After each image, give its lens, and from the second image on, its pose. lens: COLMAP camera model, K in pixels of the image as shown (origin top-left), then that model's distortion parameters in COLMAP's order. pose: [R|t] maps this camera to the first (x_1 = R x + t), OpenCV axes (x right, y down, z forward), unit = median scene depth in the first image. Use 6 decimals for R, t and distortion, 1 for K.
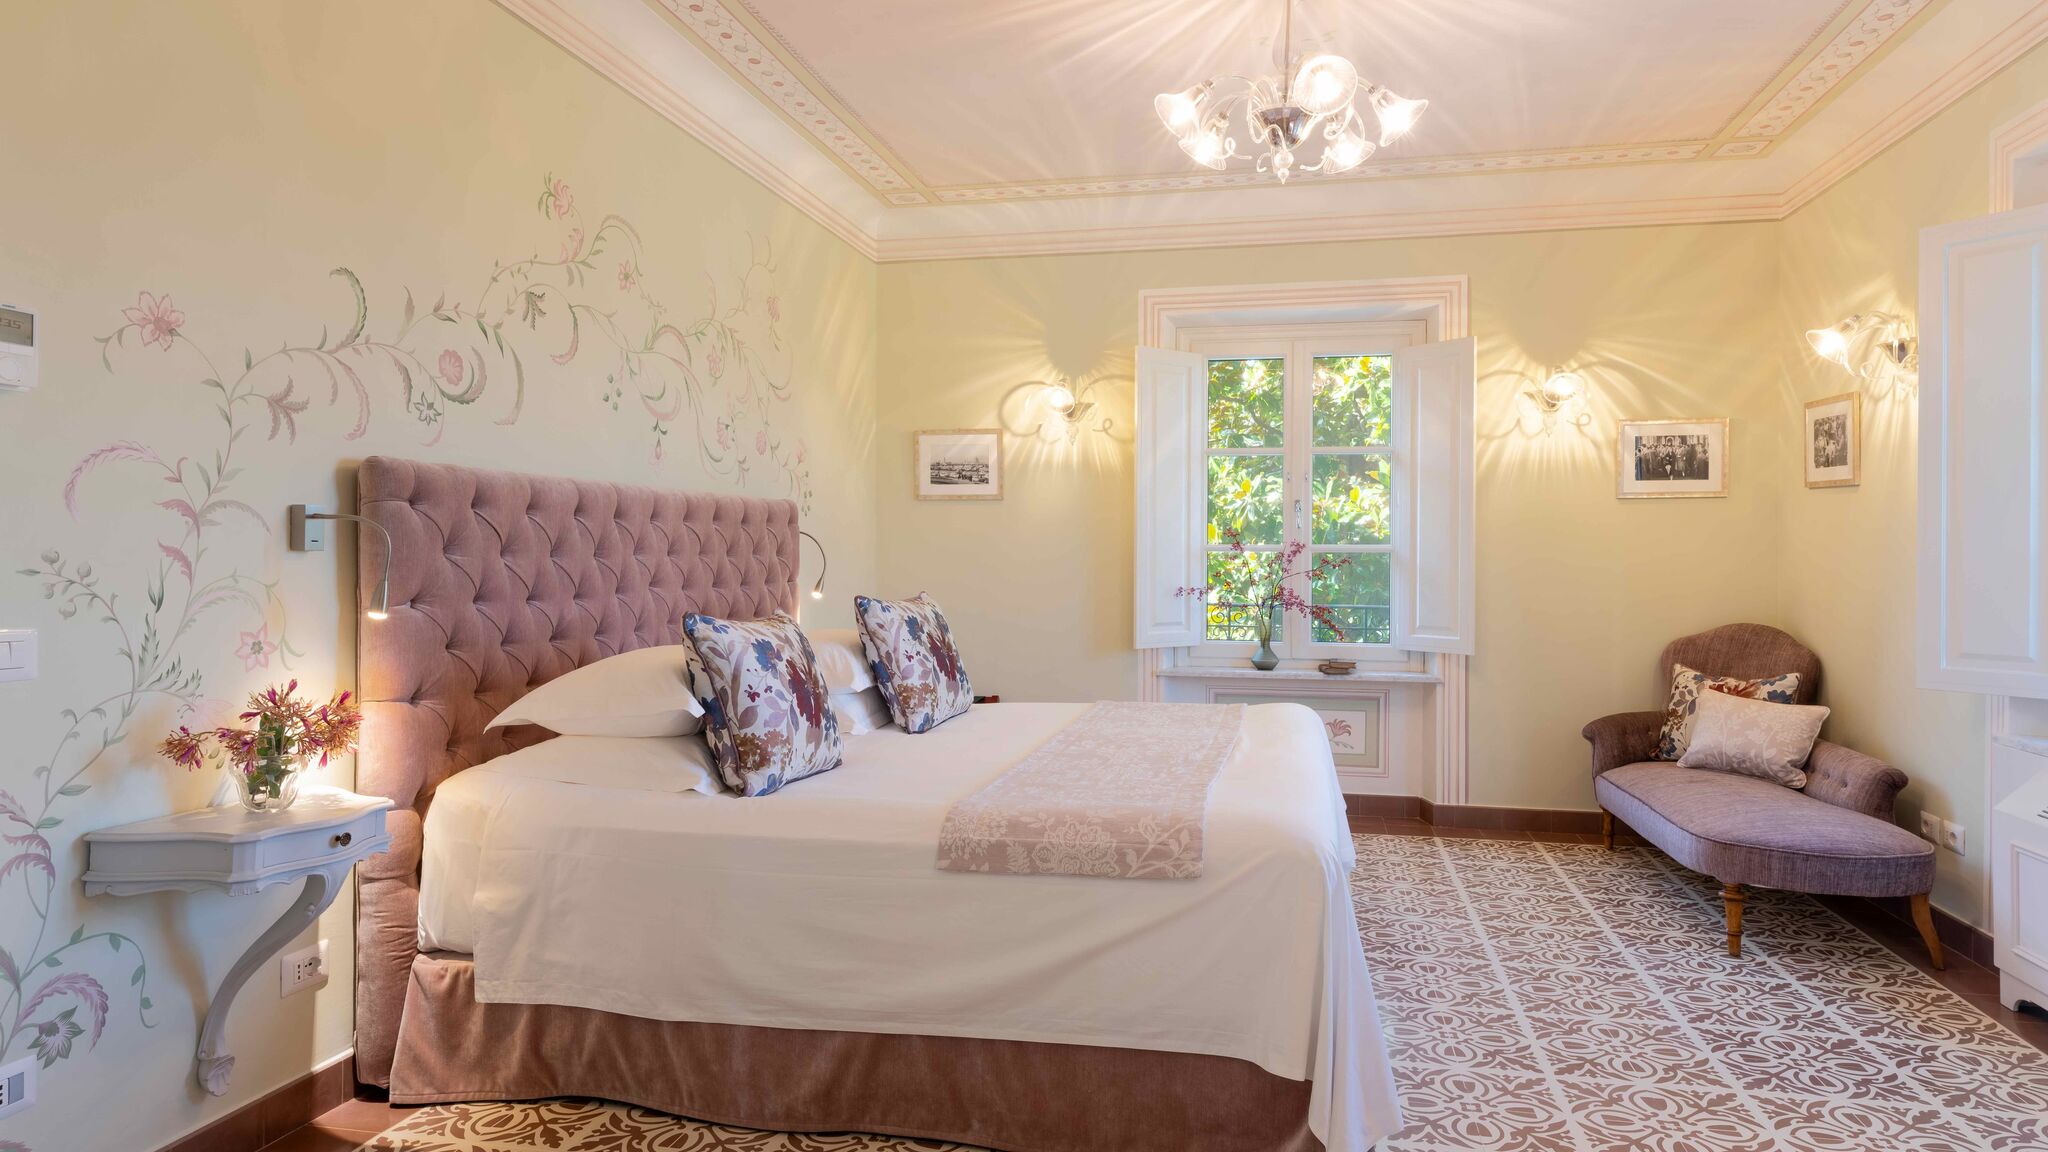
lens RADIAL K [[1169.5, 0, 1024.0], [0, 1169.5, 576.0], [0, 0, 1]] dist [0.000922, 0.000005]
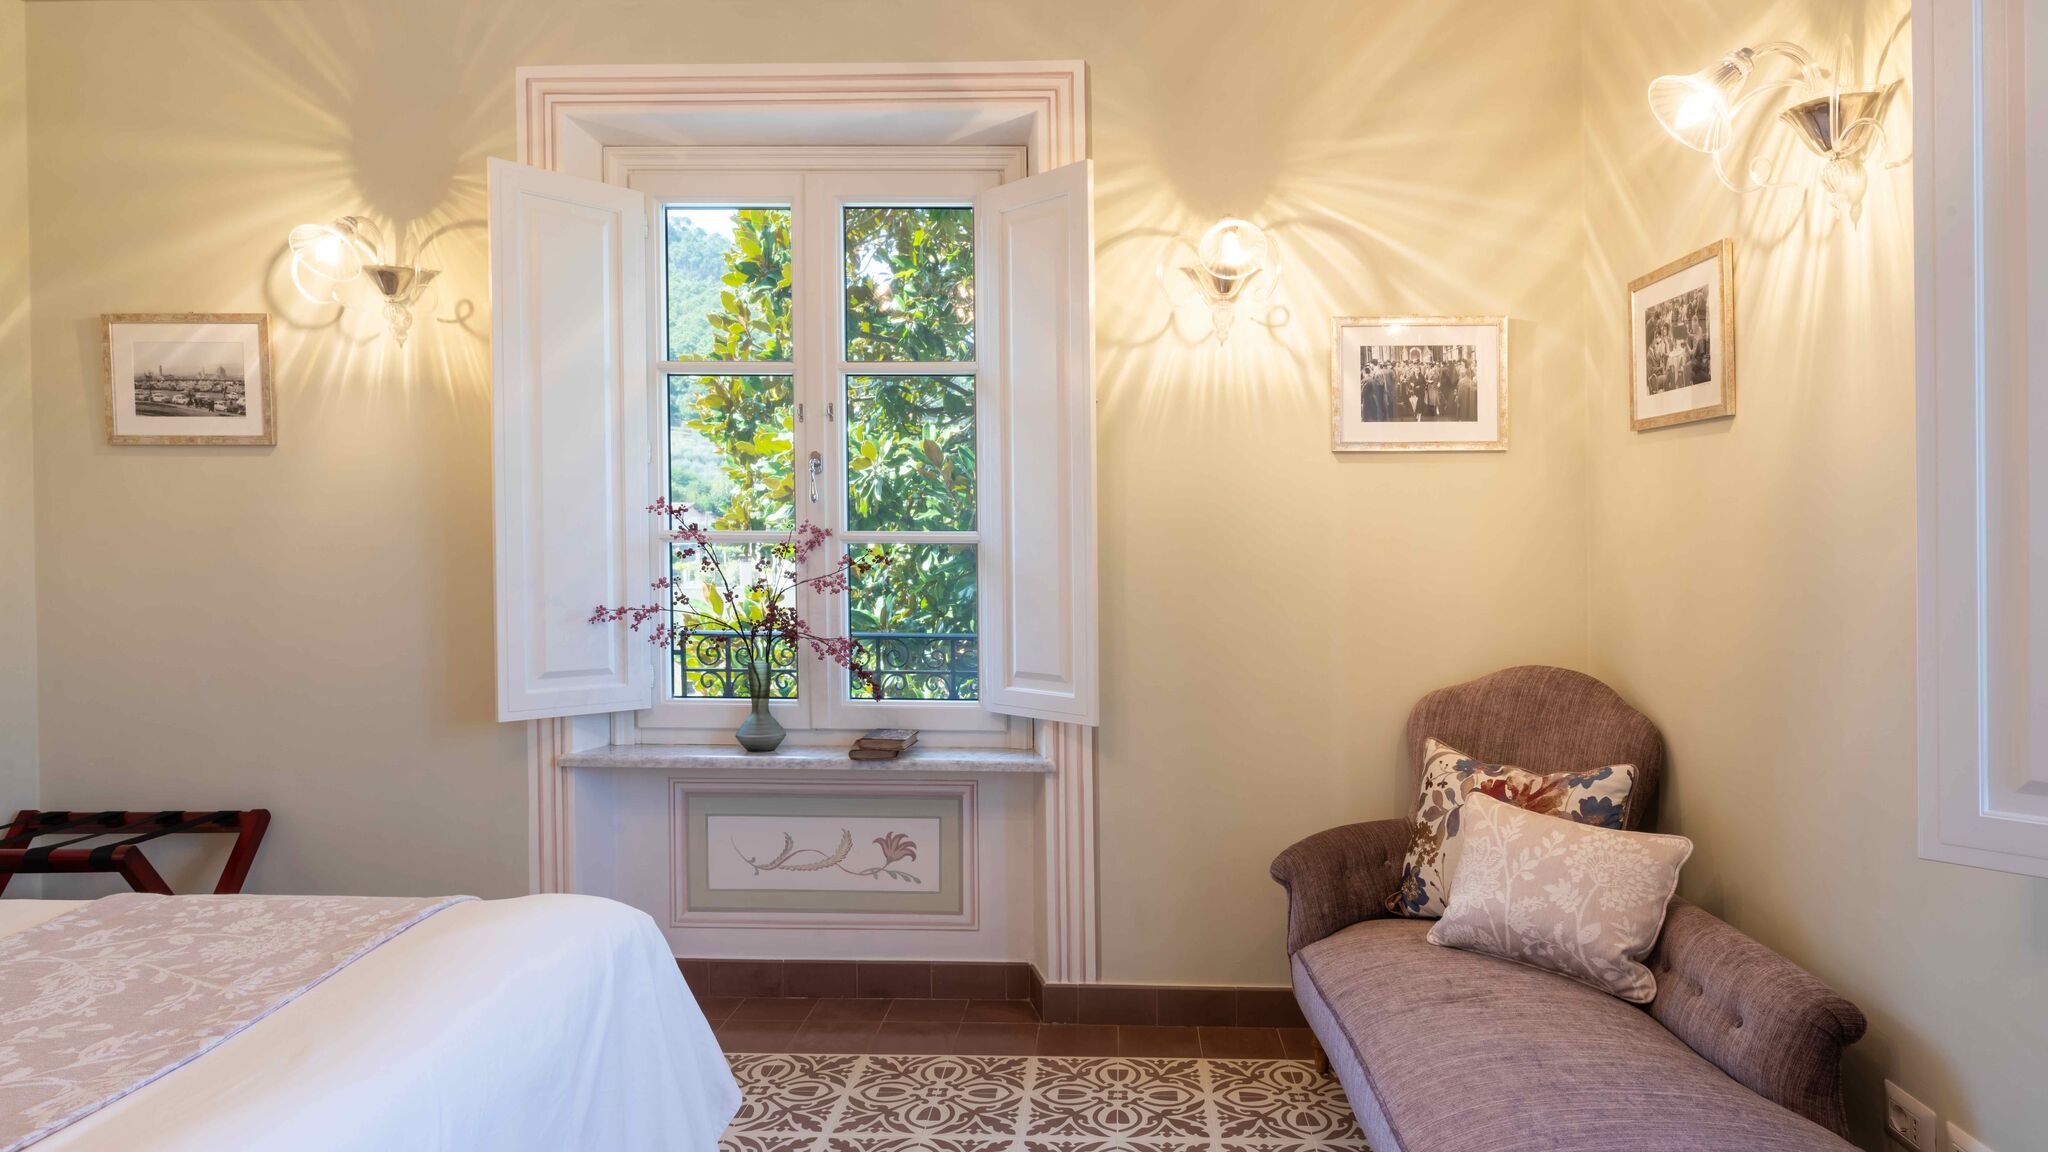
lens RADIAL K [[1244.6, 0, 1024.9], [0, 1244.6, 534.0], [0, 0, 1]] dist [0.003033, 0.001084]
pose [[0.985891, 0.003248, 0.167356, 0.251010], [0.002334, 0.999448, -0.033145, -0.005204], [-0.167371, 0.033068, 0.985339, 0.414017]]
